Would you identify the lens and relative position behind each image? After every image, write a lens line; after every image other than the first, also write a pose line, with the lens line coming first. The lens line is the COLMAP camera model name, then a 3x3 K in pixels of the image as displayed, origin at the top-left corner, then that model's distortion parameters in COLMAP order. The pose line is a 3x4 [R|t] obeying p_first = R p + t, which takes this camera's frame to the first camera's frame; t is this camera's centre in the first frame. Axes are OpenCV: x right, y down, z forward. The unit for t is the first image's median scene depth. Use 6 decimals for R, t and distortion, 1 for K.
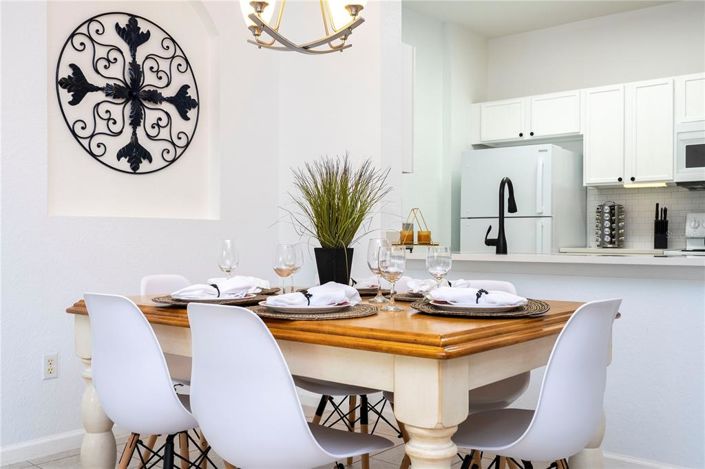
lens RADIAL K [[699.9, 0, 352.5], [0, 699.9, 234.5], [0, 0, 1]] dist [-0.008721, -0.006260]
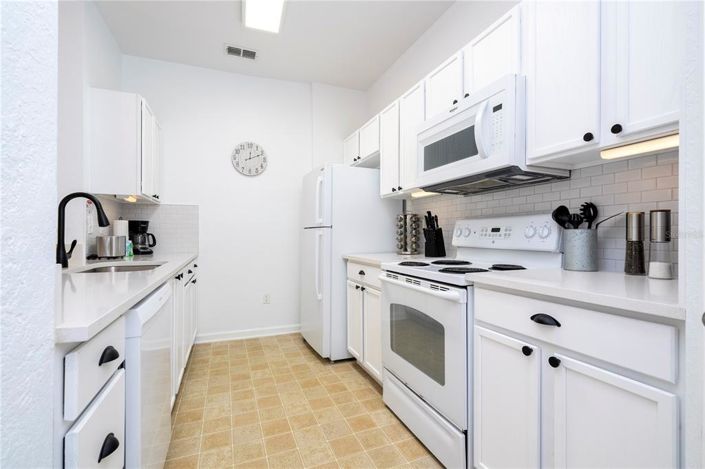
lens RADIAL K [[326.0, 0, 352.5], [0, 326.0, 234.5], [0, 0, 1]] dist [0.000254, -0.000018]
pose [[0.867073, -0.007146, -0.498129, 0.778224], [0.011237, 0.999923, 0.005214, -0.022252], [0.498054, -0.010119, 0.867087, 0.752113]]
